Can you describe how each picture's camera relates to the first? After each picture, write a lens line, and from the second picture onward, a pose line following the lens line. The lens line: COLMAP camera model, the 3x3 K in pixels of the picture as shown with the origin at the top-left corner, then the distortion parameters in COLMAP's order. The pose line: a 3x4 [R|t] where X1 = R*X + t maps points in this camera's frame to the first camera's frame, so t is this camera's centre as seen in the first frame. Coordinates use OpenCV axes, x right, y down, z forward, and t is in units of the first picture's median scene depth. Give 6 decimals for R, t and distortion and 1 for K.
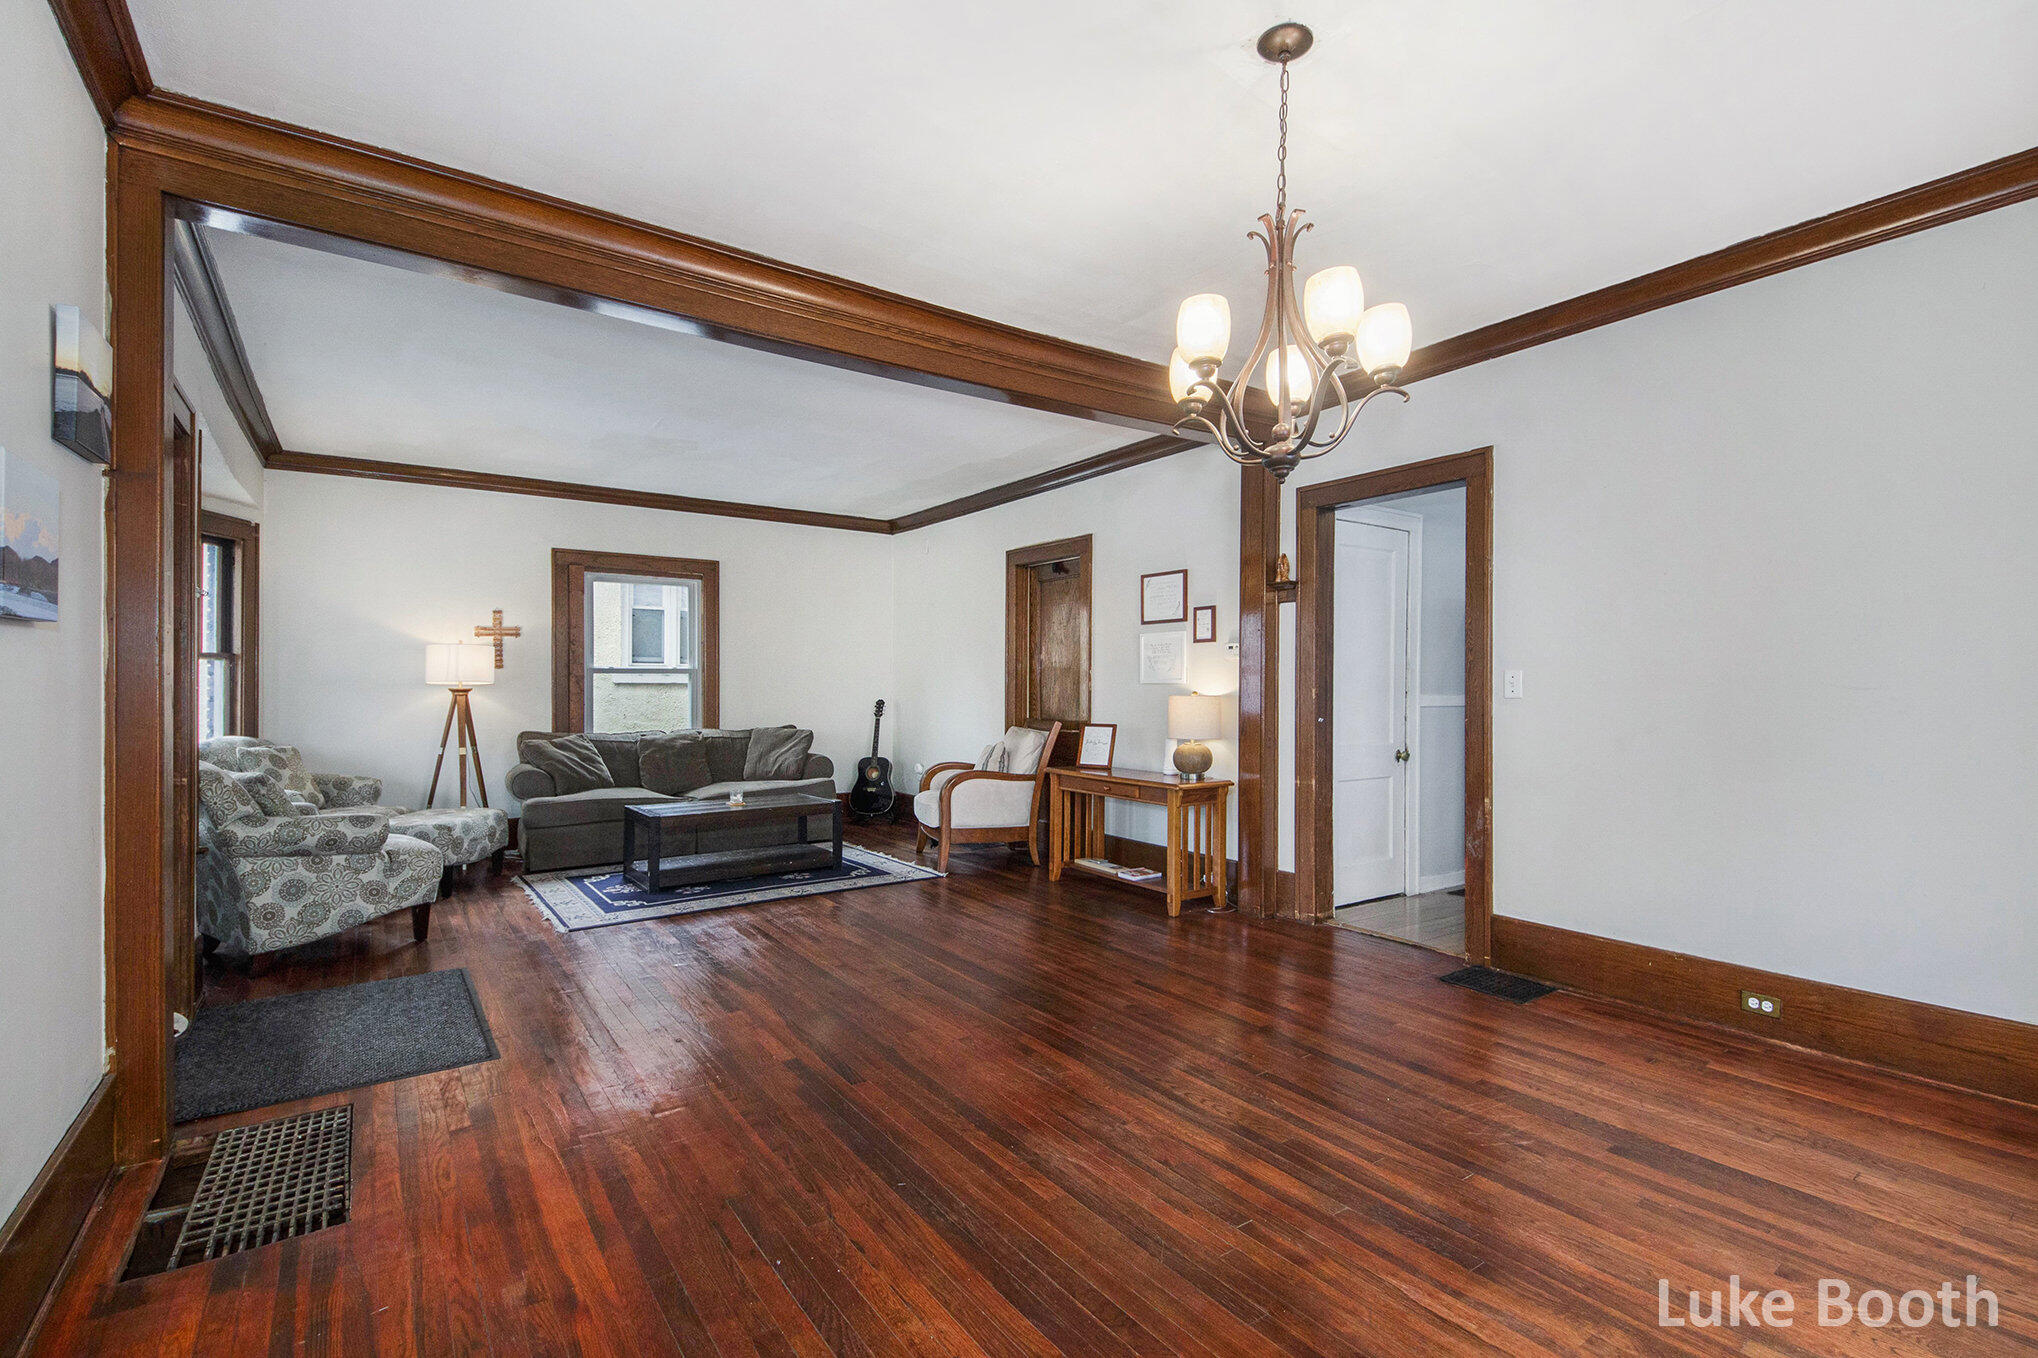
lens RADIAL K [[919.1, 0, 1012.3], [0, 919.1, 681.4], [0, 0, 1]] dist [0.050833, -0.032834]
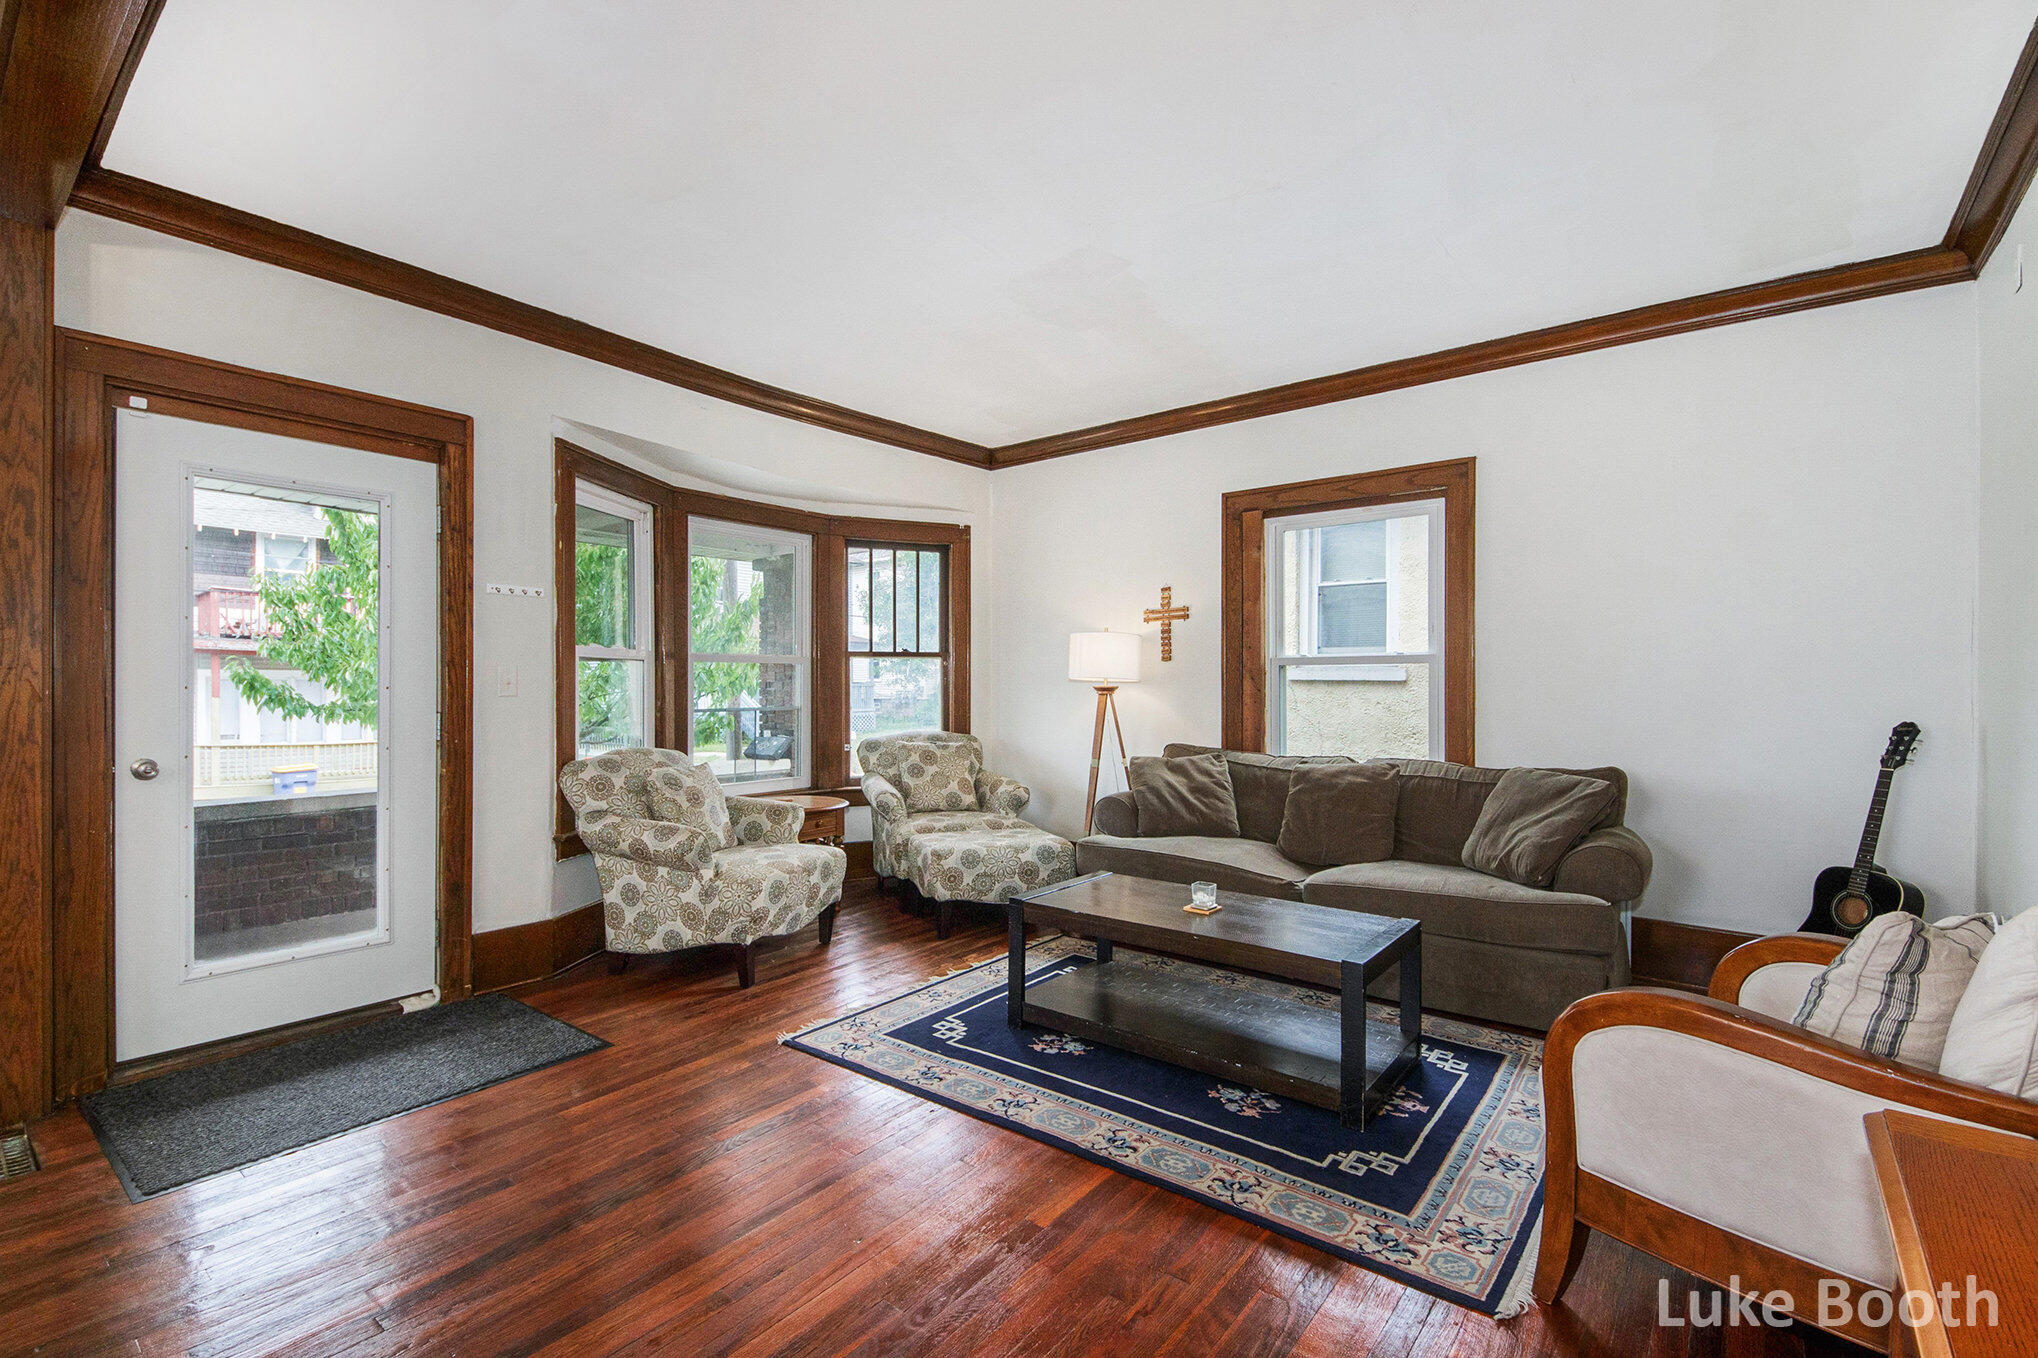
lens RADIAL K [[919.1, 0, 1012.3], [0, 919.1, 681.4], [0, 0, 1]] dist [0.050833, -0.032834]
pose [[0.282968, -0.002355, -0.959126, 0.160823], [0.001746, 0.999997, -0.001940, 0.004356], [0.959128, -0.001126, 0.282971, 0.698110]]
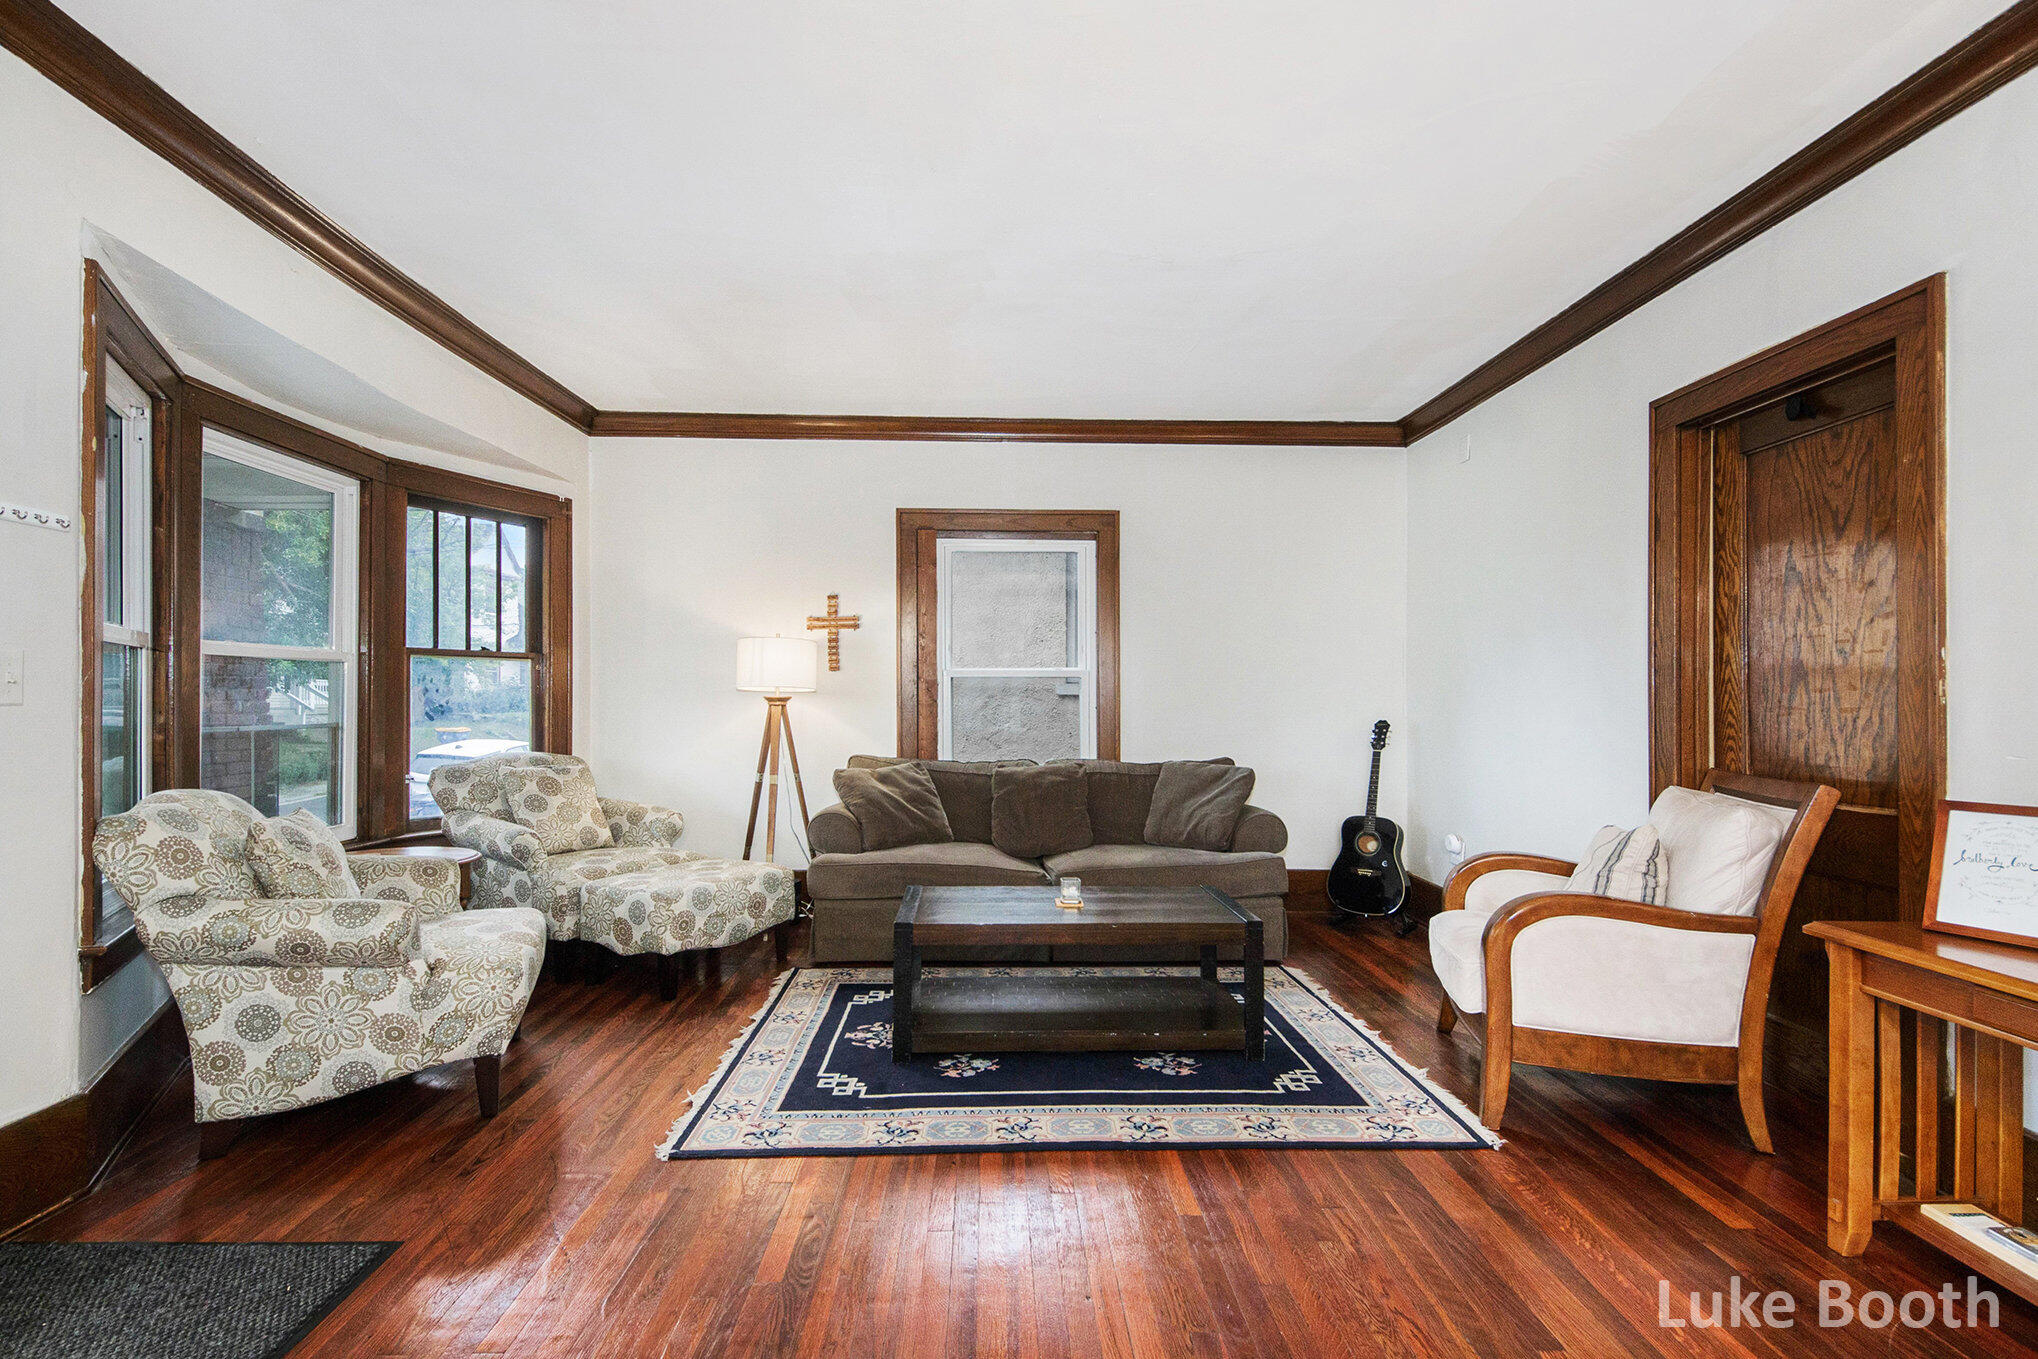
lens RADIAL K [[919.1, 0, 1012.3], [0, 919.1, 681.9], [0, 0, 1]] dist [0.050833, -0.032834]
pose [[0.838337, -0.007604, -0.545099, -0.021810], [-0.003450, 0.999809, -0.019252, 0.009289], [0.545141, 0.018020, 0.838151, 0.477803]]
